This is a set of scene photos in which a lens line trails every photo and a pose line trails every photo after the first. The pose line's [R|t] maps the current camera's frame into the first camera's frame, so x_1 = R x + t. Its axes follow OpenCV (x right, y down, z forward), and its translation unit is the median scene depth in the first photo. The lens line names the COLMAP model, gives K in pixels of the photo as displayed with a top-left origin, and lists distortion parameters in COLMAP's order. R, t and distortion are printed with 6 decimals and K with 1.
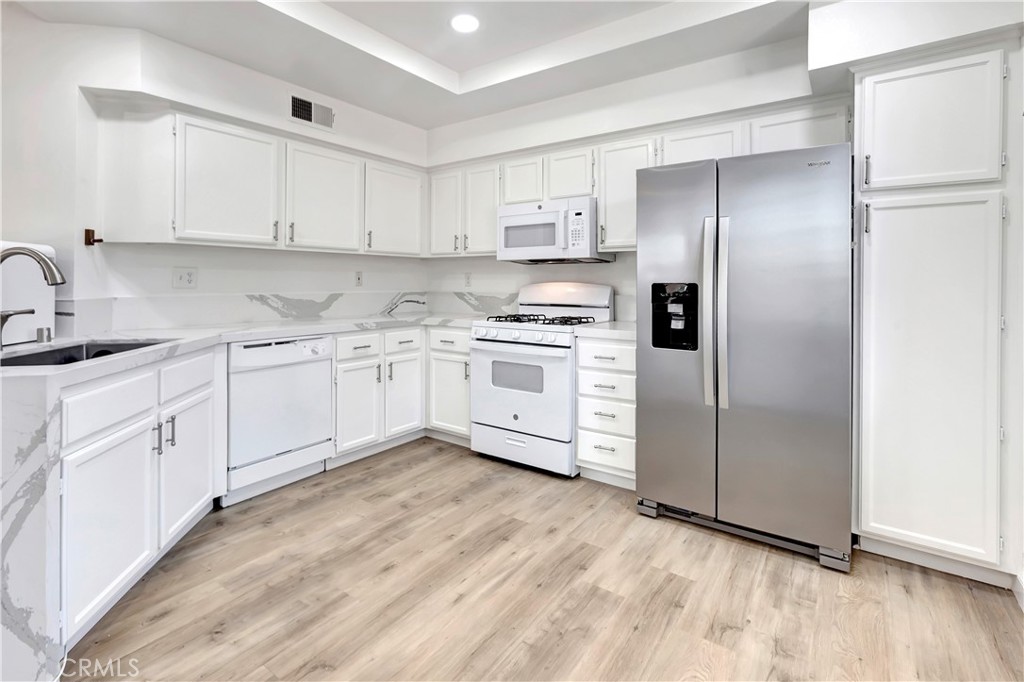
lens RADIAL K [[480.2, 0, 509.1], [0, 480.2, 335.3], [0, 0, 1]] dist [-0.017668, 0.008896]
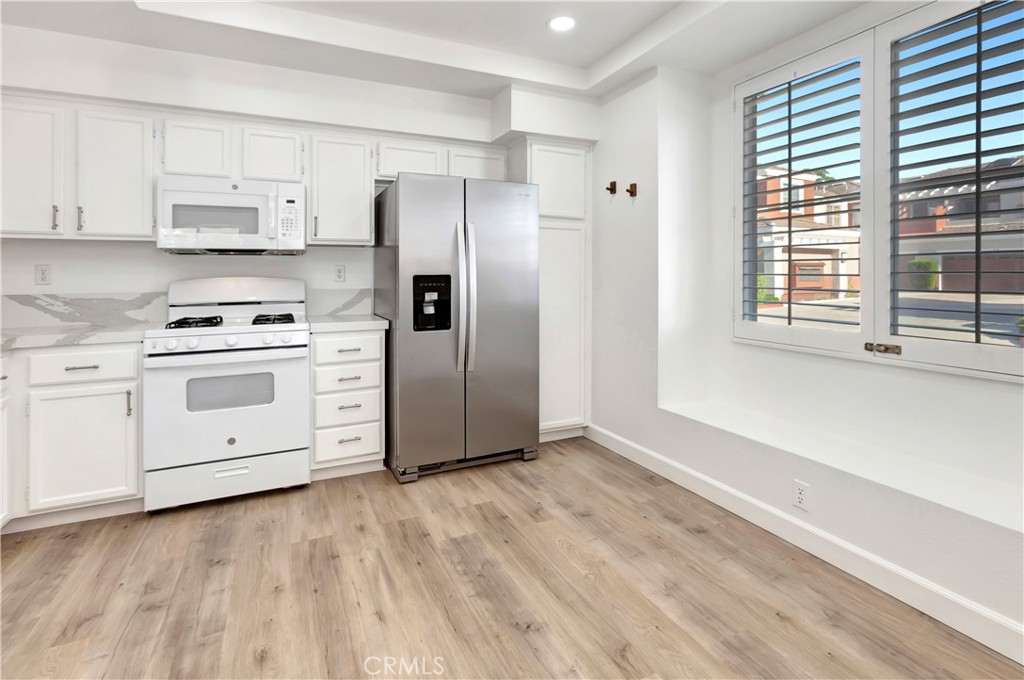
lens RADIAL K [[480.2, 0, 507.7], [0, 480.2, 338.5], [0, 0, 1]] dist [-0.017668, 0.008896]
pose [[0.491358, -0.120377, 0.862599, -0.541928], [0.103790, 0.991438, 0.079236, -0.024179], [-0.864751, 0.050596, 0.499645, 0.220875]]
